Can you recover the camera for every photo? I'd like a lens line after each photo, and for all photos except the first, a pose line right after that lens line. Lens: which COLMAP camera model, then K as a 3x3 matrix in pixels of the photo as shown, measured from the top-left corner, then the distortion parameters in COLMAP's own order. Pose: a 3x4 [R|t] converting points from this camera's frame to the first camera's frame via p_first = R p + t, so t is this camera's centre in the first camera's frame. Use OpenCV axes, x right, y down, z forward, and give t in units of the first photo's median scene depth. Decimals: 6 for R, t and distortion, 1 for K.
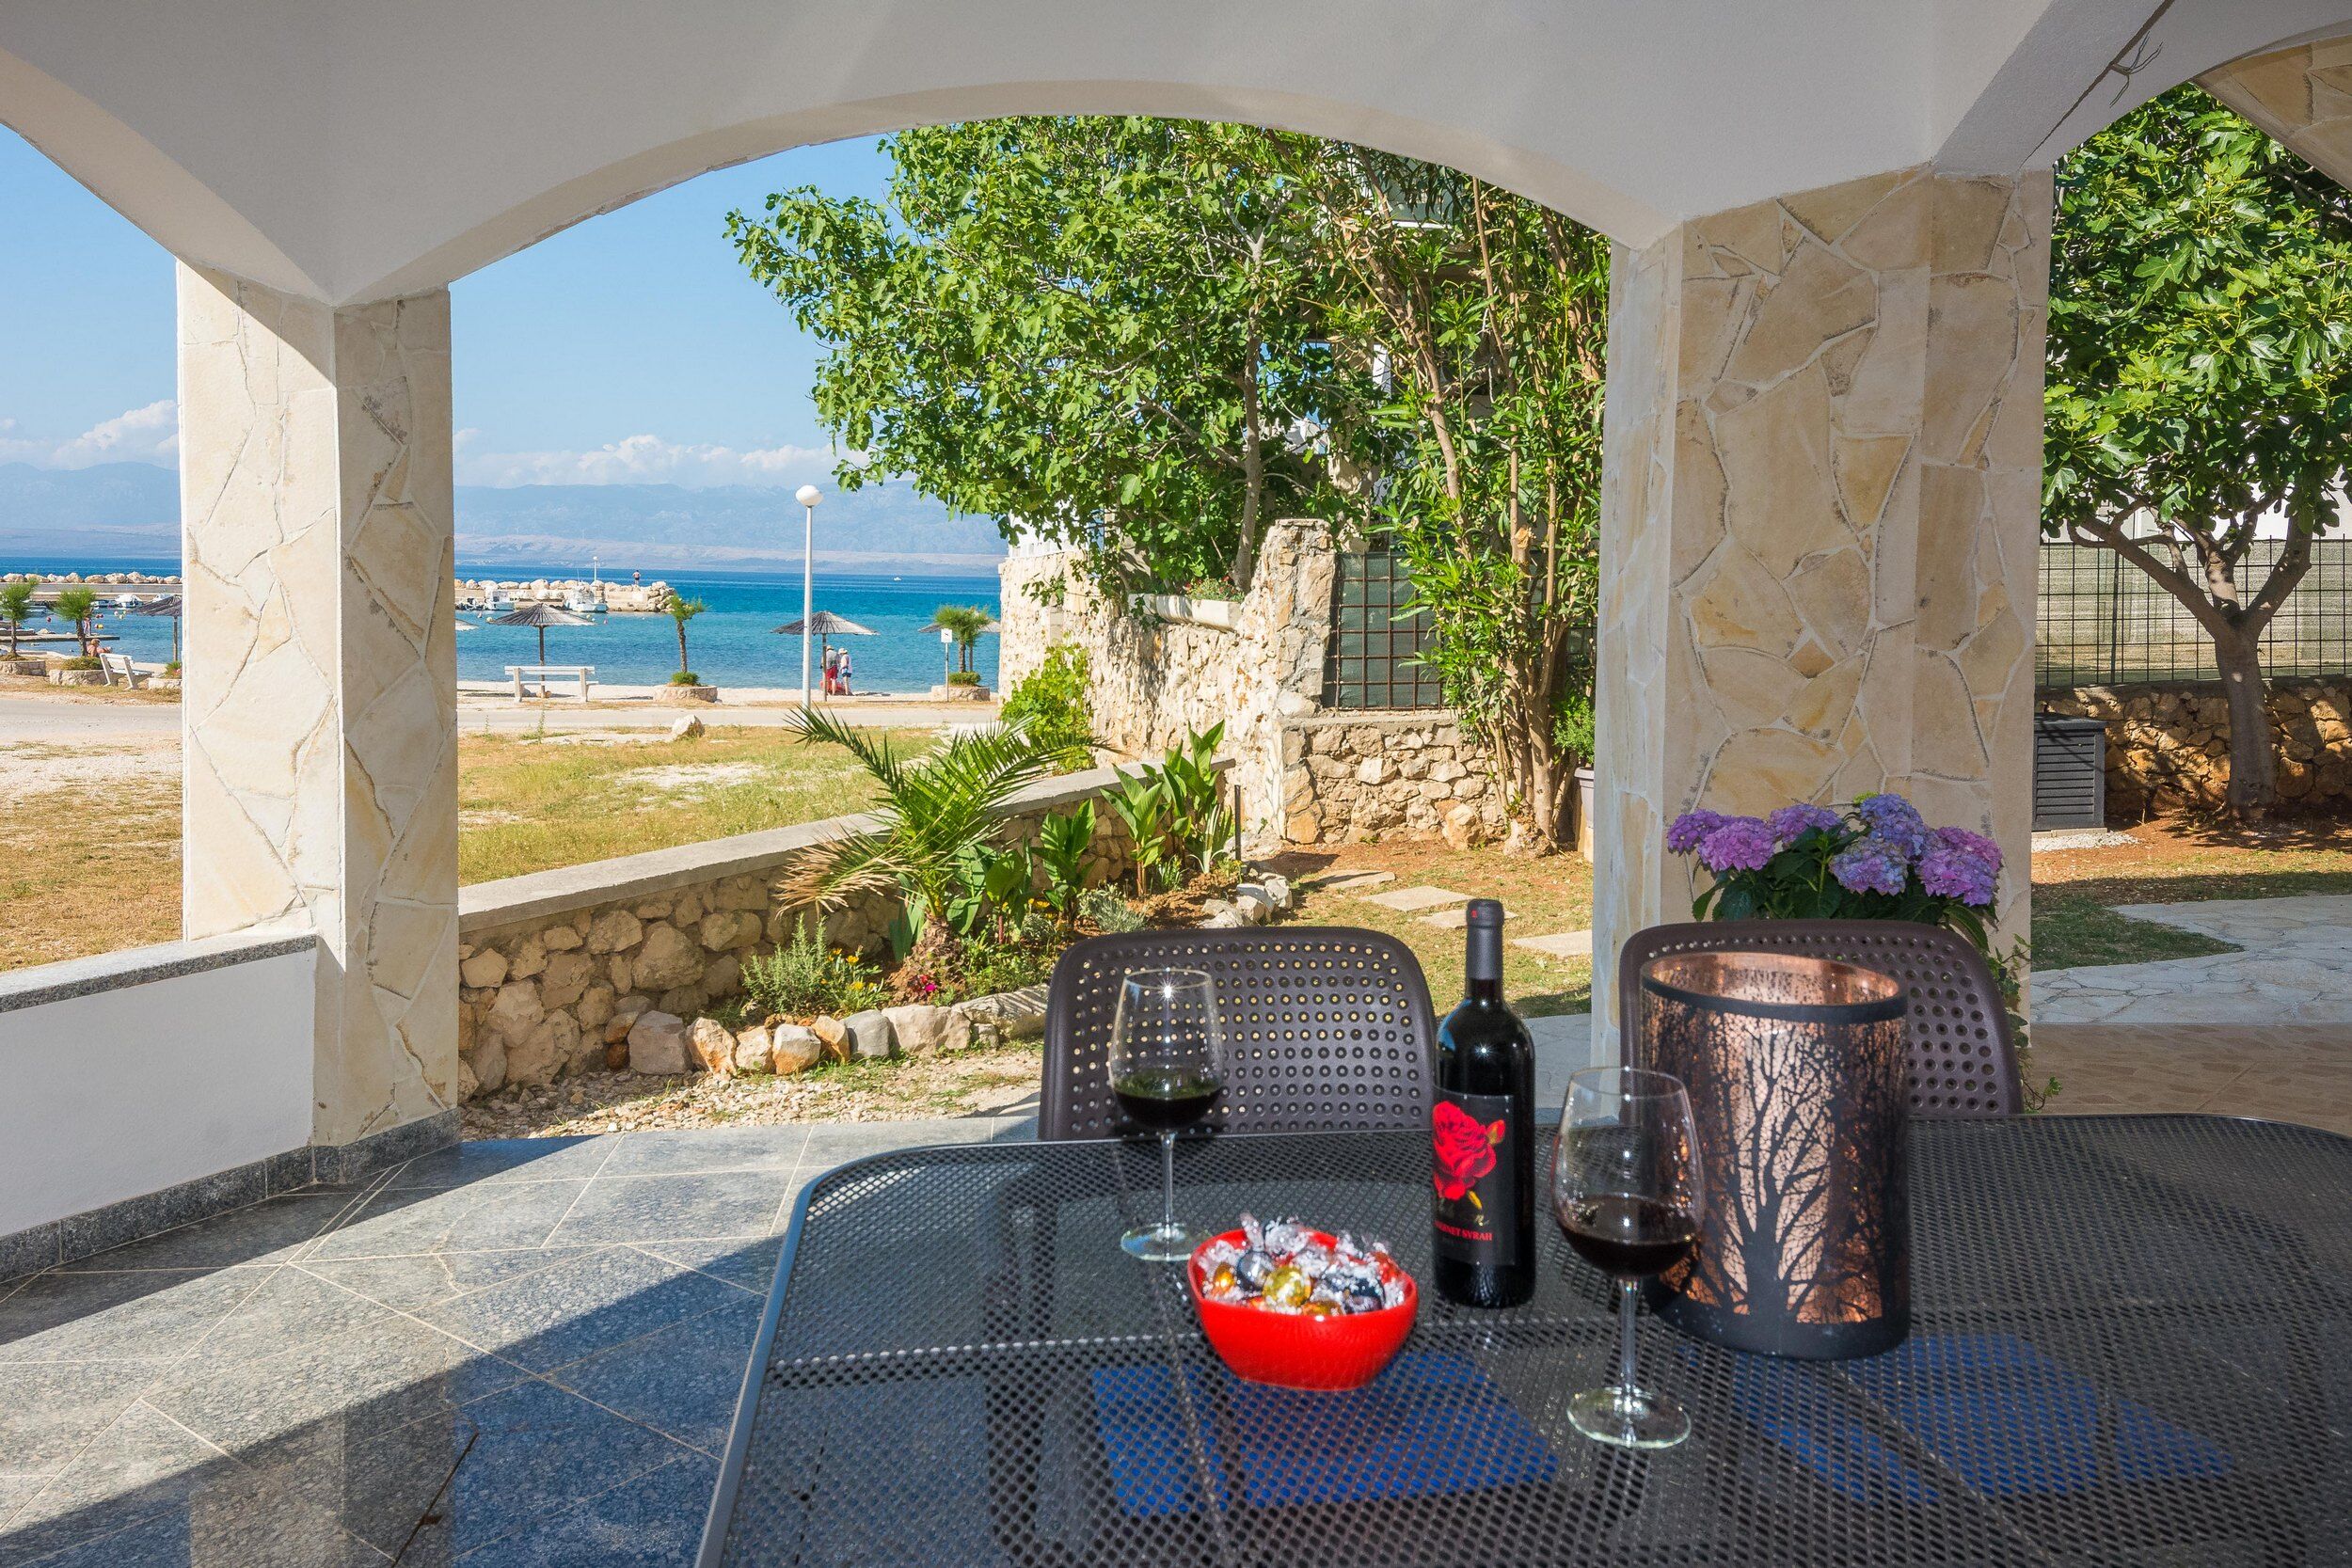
lens RADIAL K [[1880.4, 0, 1206.3], [0, 1880.4, 712.0], [0, 0, 1]] dist [0.296261, -0.001638]
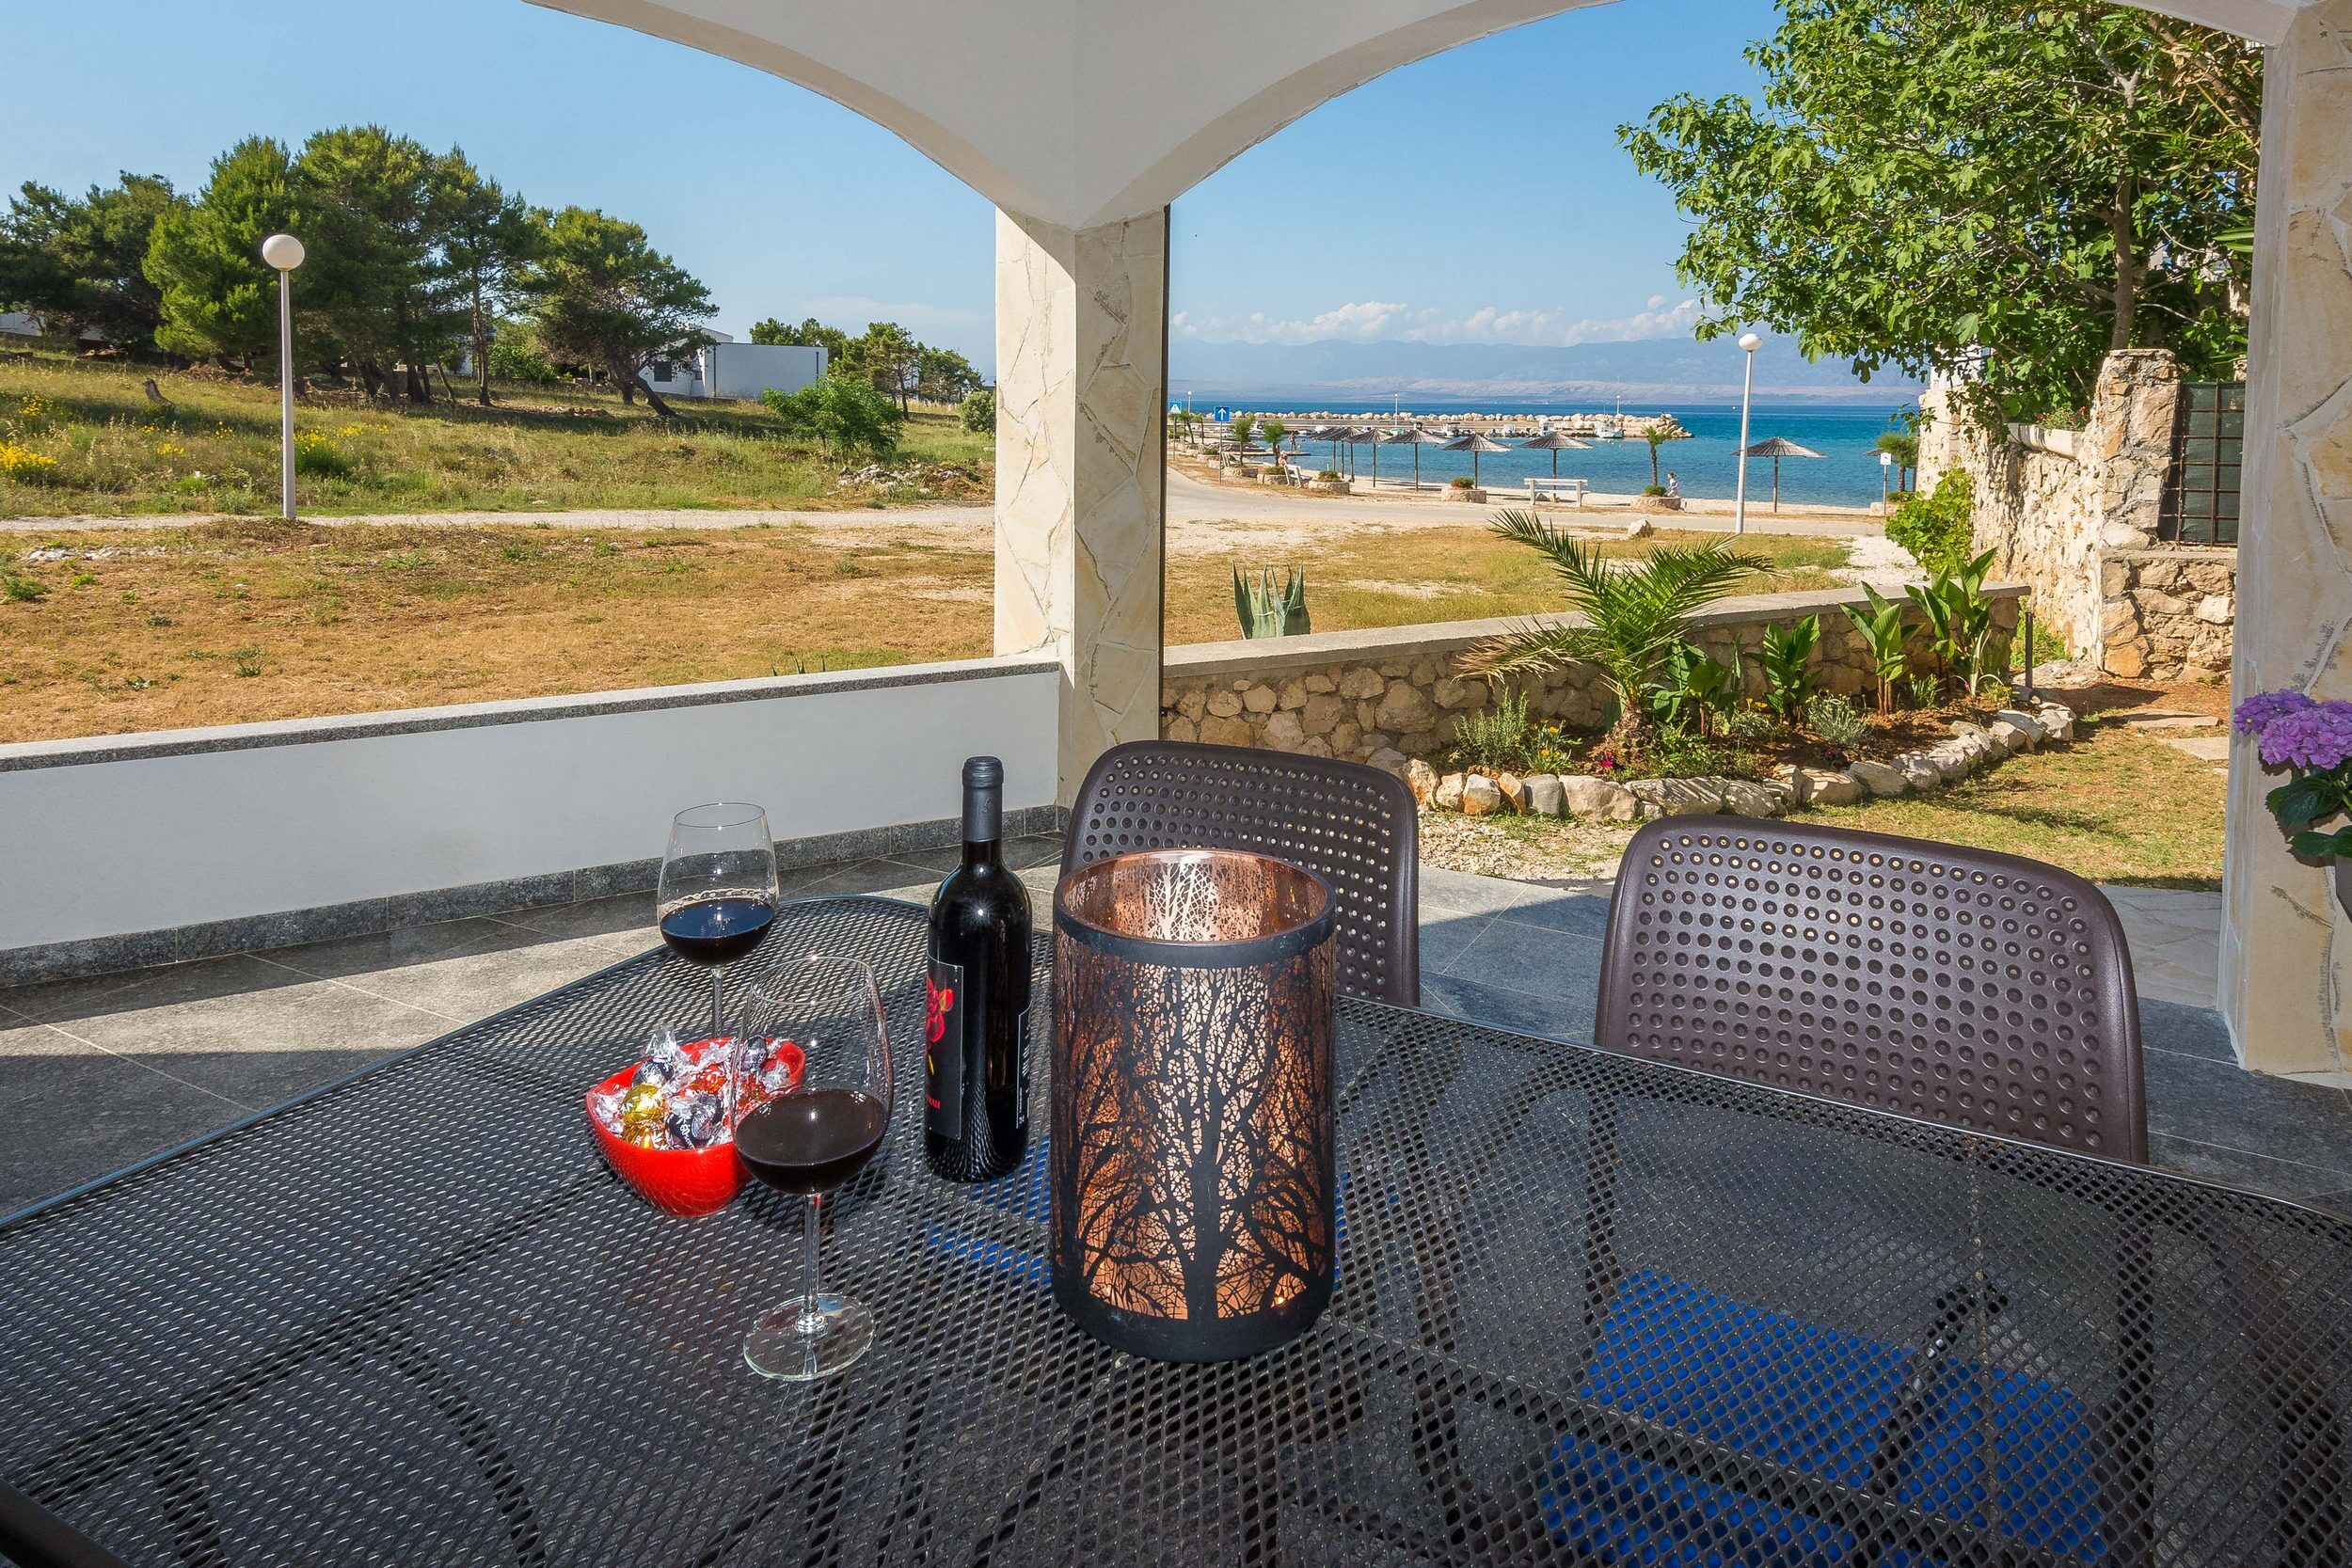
lens RADIAL K [[1469.7, 0, 1172.3], [0, 1469.7, 499.1], [0, 0, 1]] dist [0.093990, -0.001197]
pose [[0.825614, 0.034785, -0.563163, 0.086314], [-0.040322, 0.999183, 0.002603, -0.005420], [0.562793, 0.020559, 0.826342, 0.056708]]
